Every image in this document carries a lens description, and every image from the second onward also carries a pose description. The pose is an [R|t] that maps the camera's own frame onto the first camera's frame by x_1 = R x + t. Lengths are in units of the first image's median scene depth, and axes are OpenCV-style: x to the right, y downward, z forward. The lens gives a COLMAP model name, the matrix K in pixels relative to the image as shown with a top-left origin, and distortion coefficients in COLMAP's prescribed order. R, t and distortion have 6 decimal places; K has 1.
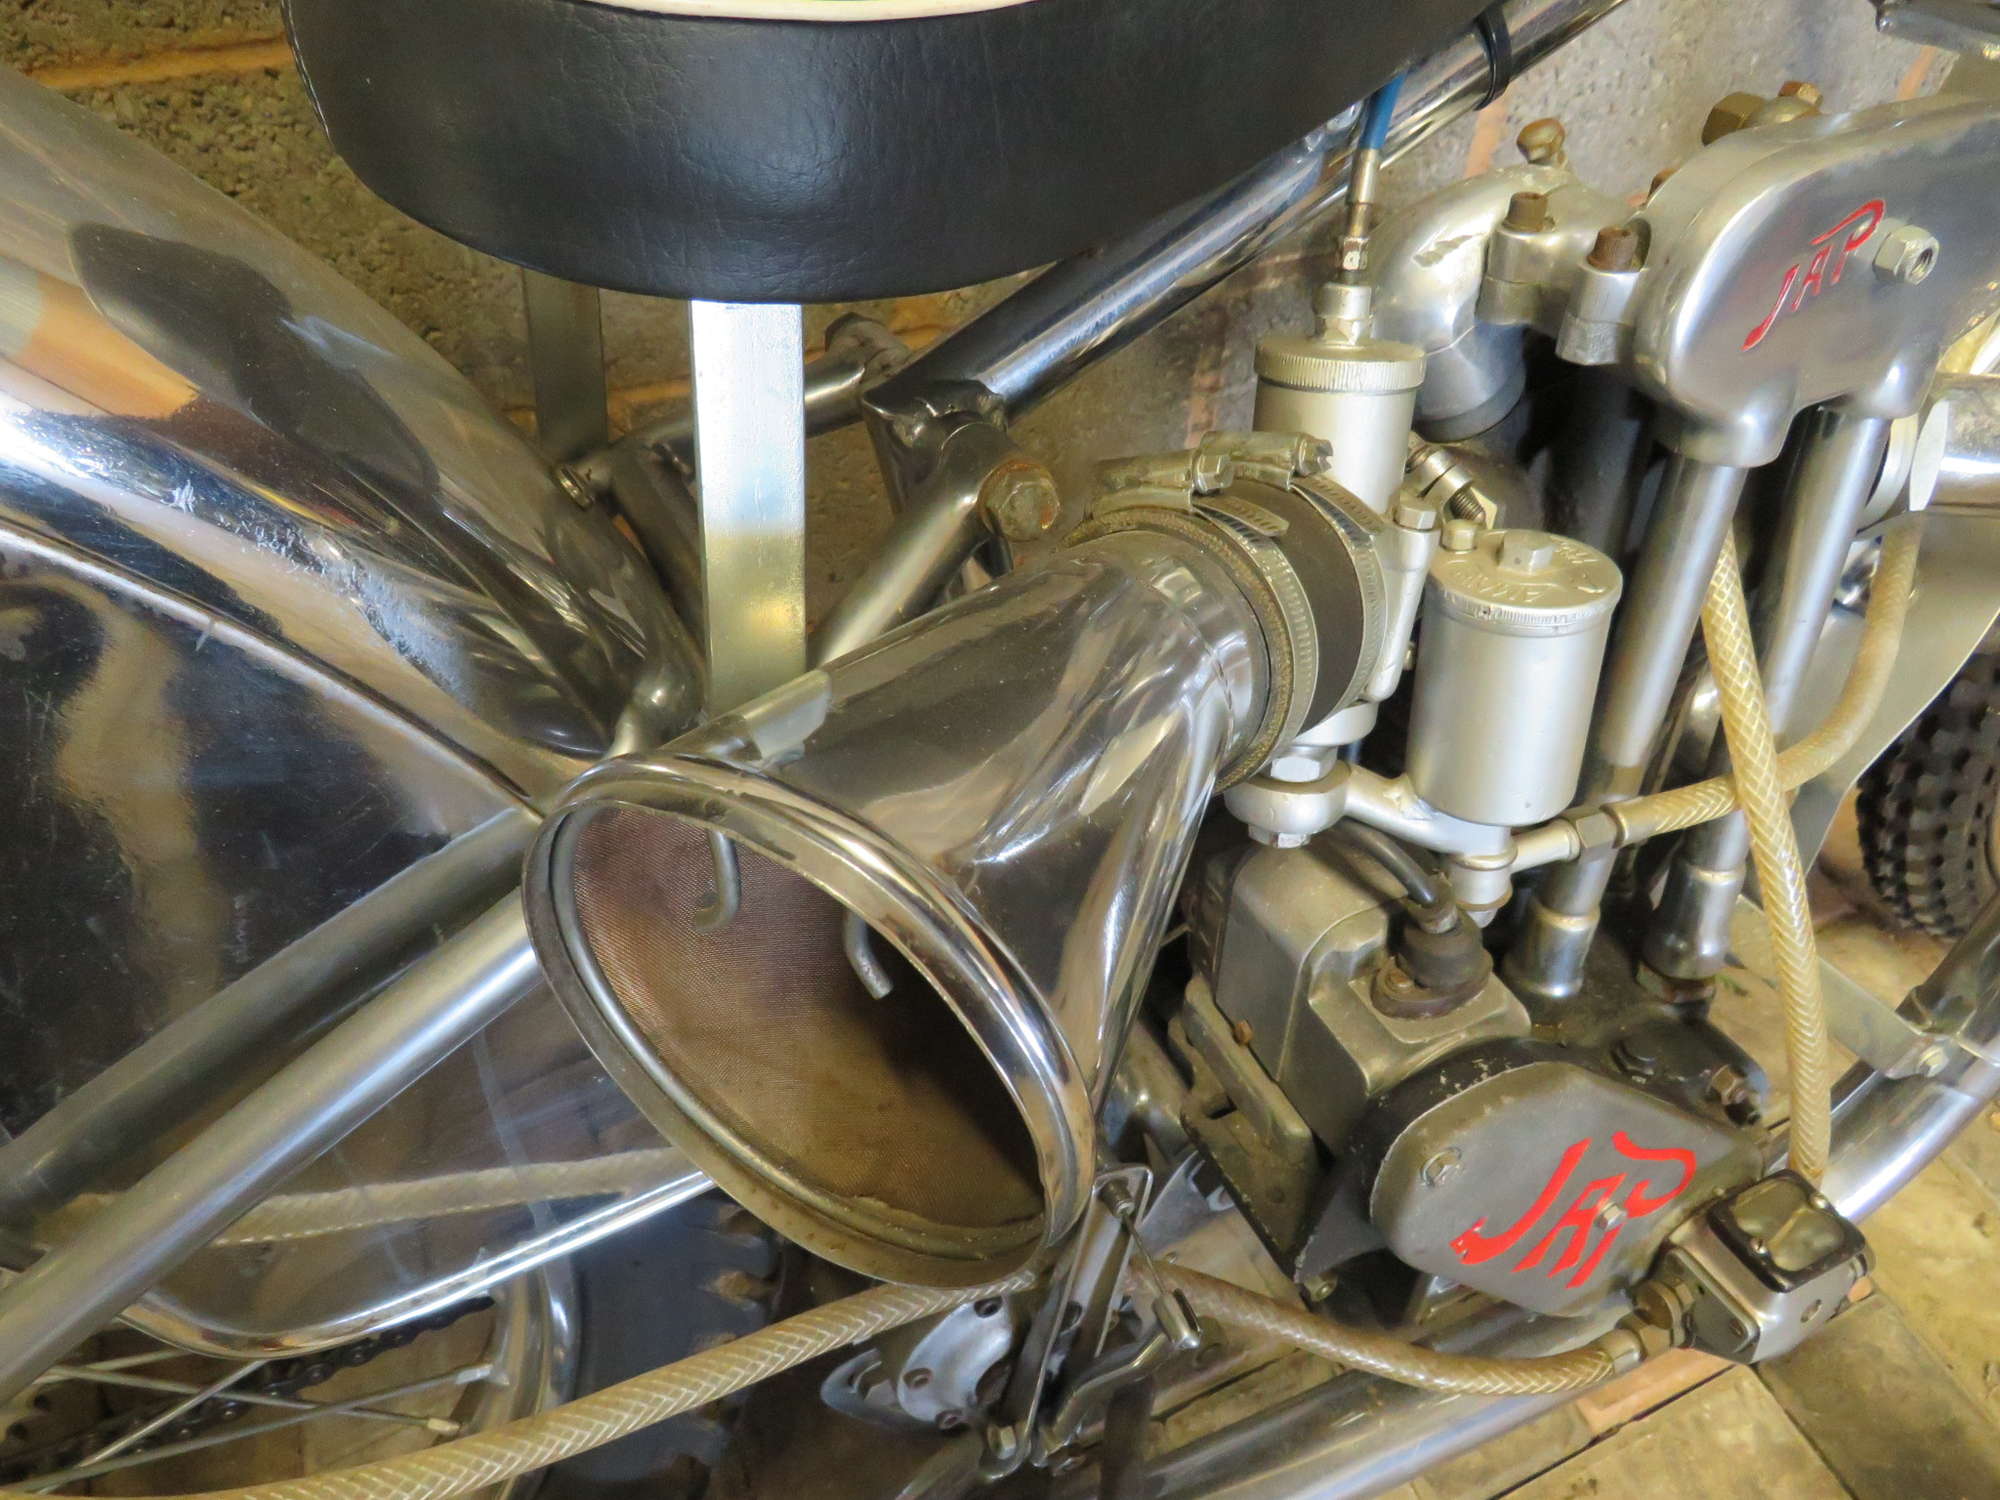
lens RADIAL K [[1421.2, 0, 1000.0], [0, 1421.2, 750.0], [0, 0, 1]] dist [-0.036683, 0.034174]
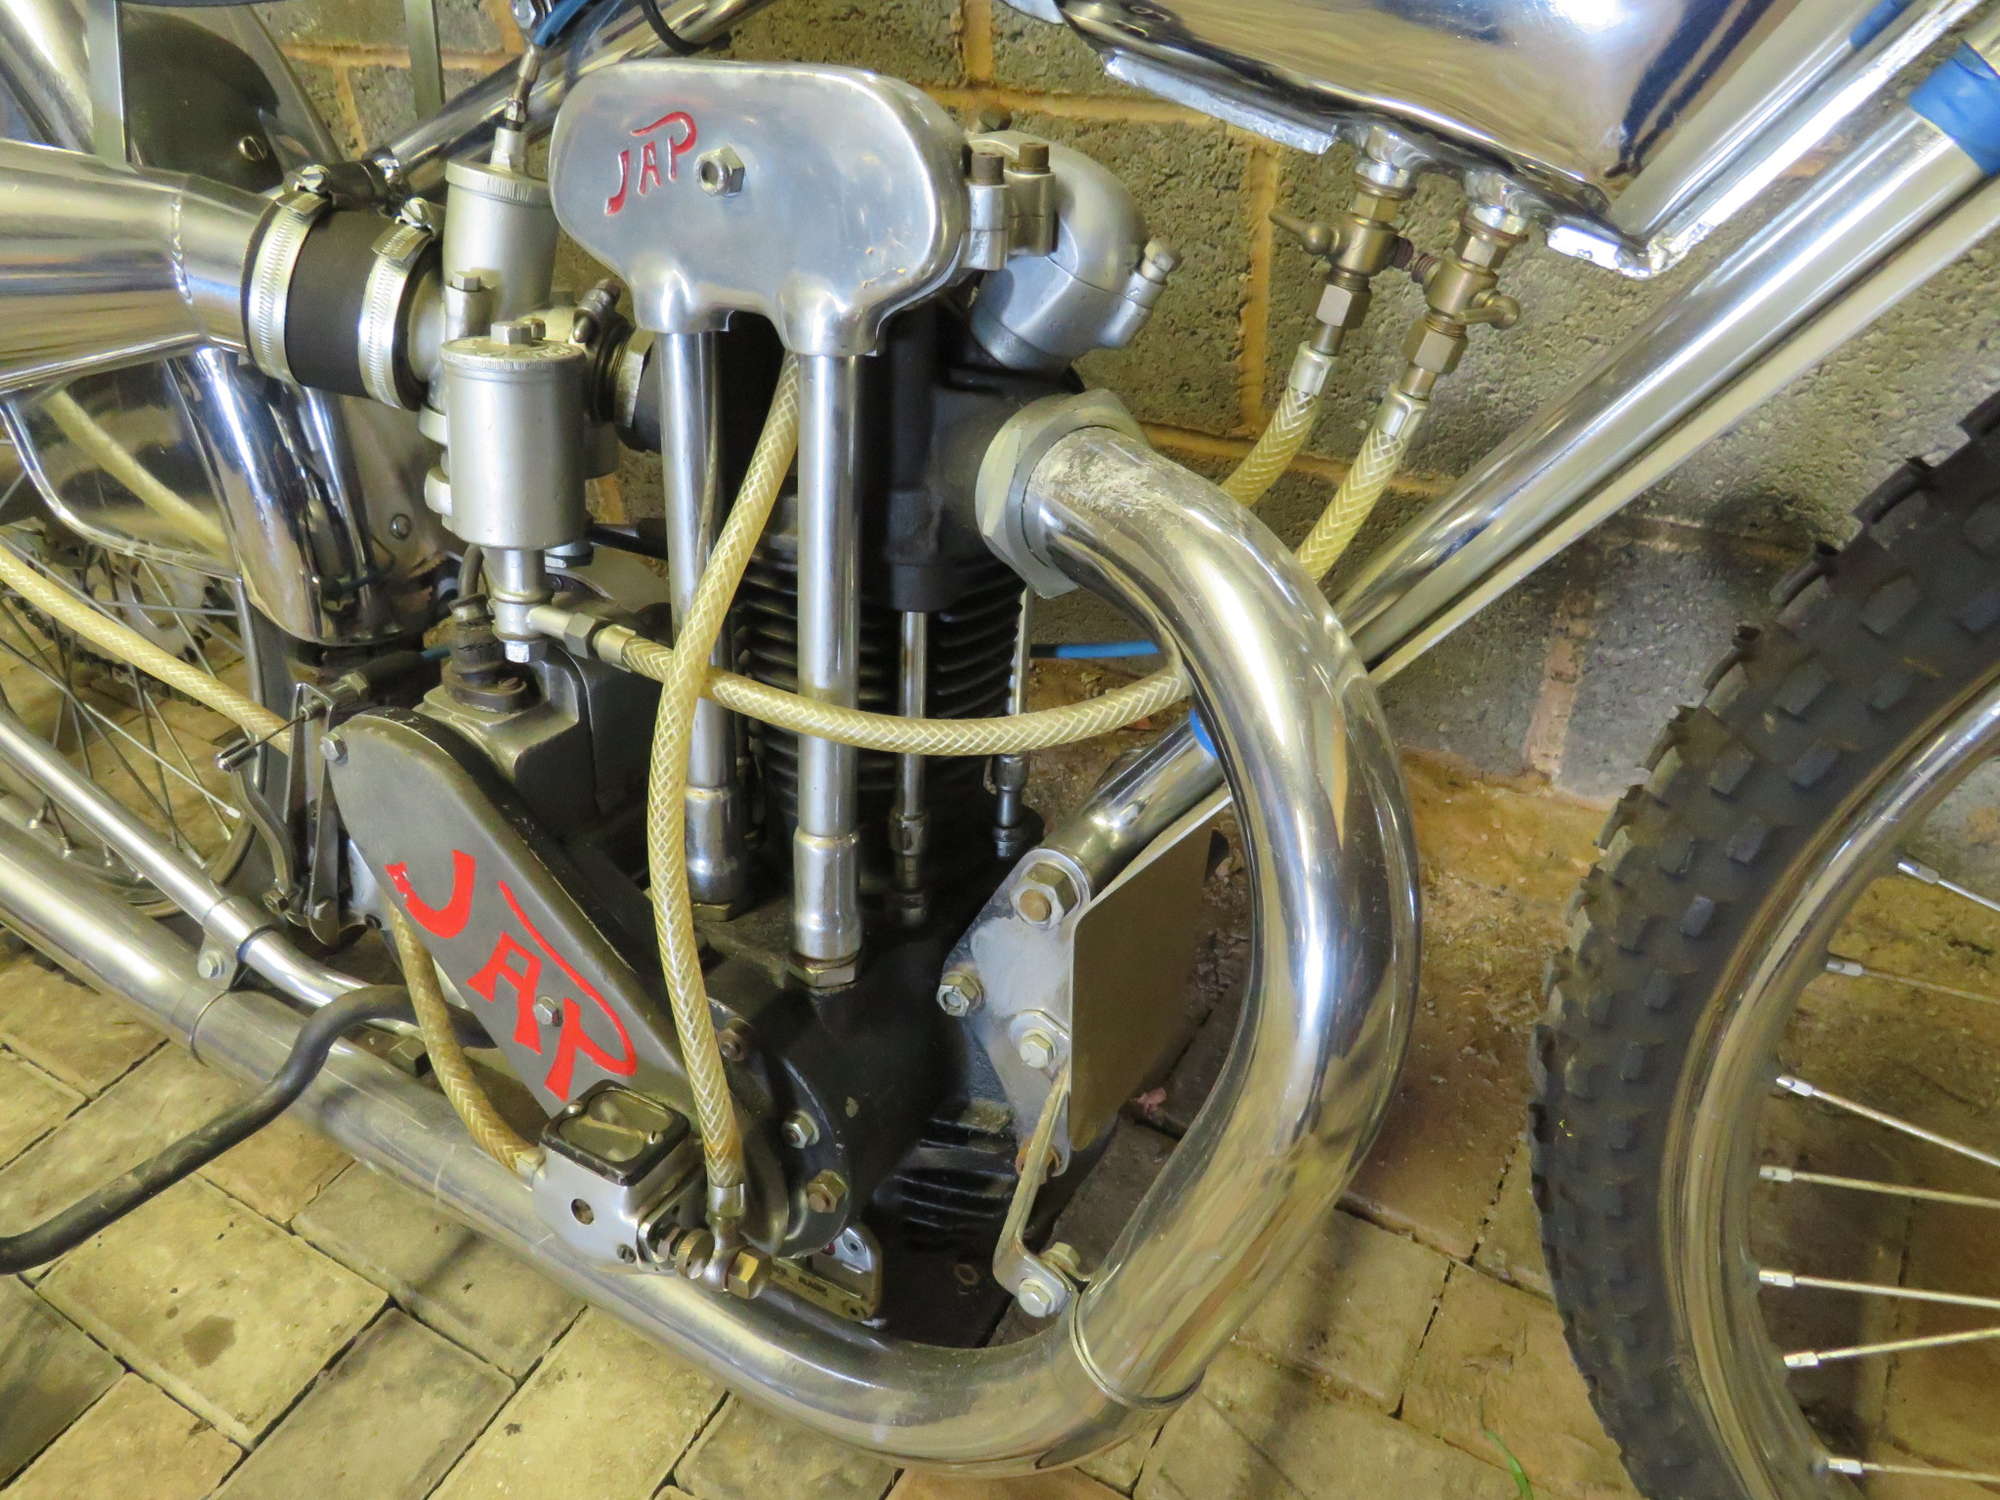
lens RADIAL K [[1408.3, 0, 991.7], [0, 1408.3, 755.4], [0, 0, 1]] dist [-0.018265, 0.001726]
pose [[0.581346, 0.431147, -0.690036, 1.557047], [-0.542207, 0.837605, 0.066548, -0.127363], [0.606669, 0.335455, 0.720710, 0.396089]]
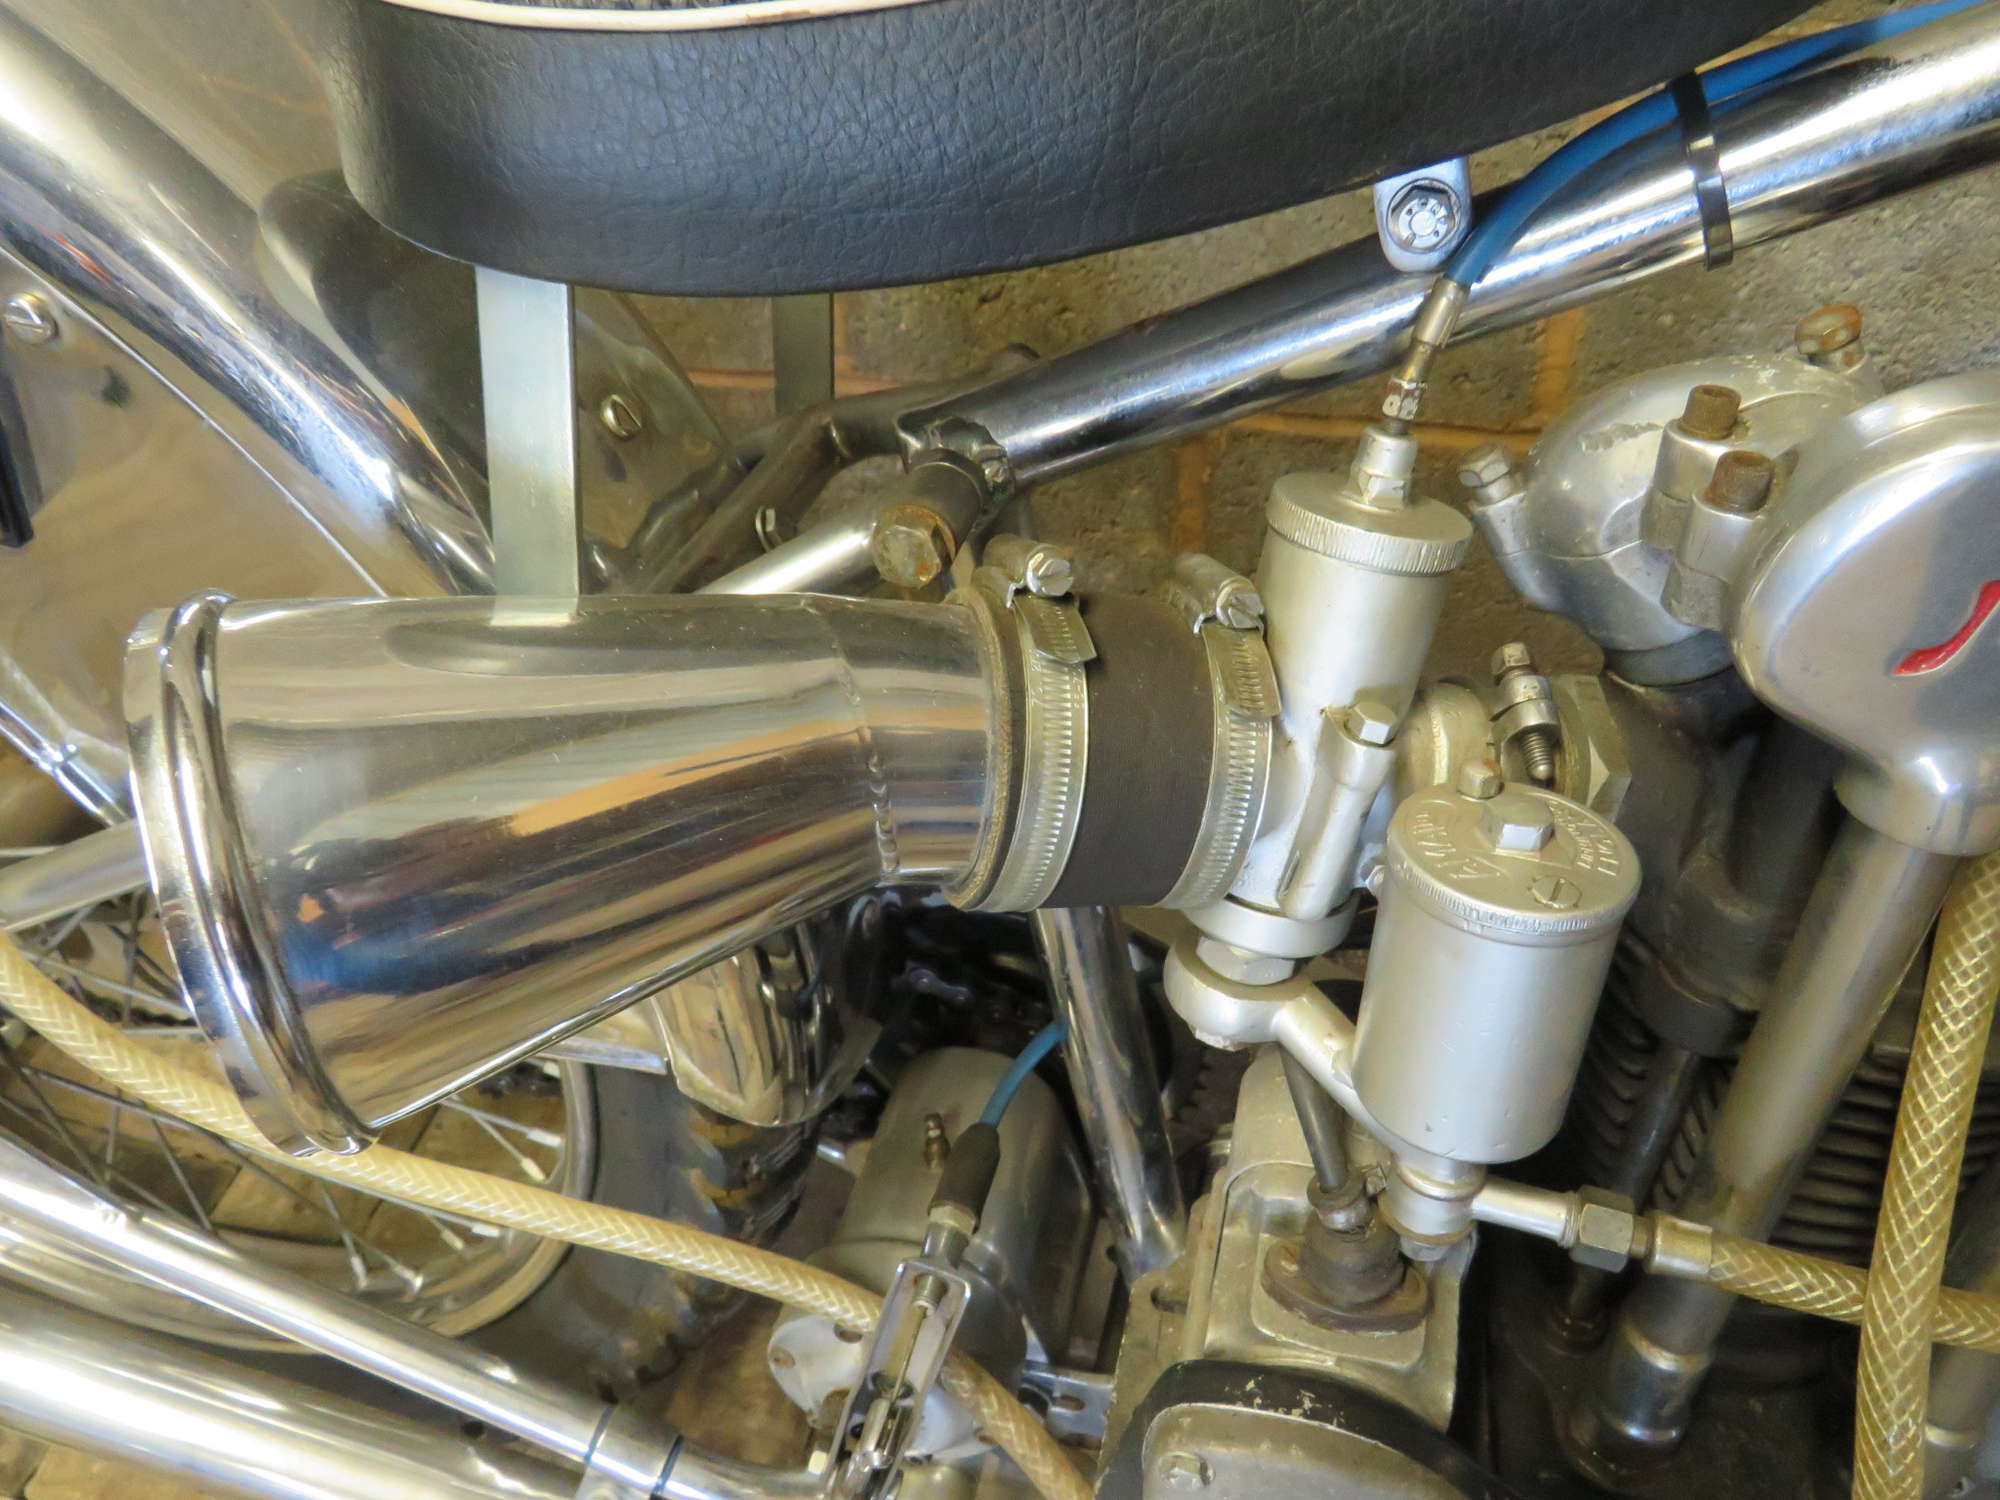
lens RADIAL K [[1421.2, 0, 1000.0], [0, 1421.2, 750.0], [0, 0, 1]] dist [-0.036683, 0.034174]
pose [[0.772919, 0.373394, -0.513004, 0.477754], [-0.385922, 0.918417, 0.087026, -0.121313], [0.503647, 0.130715, 0.853964, 0.171109]]
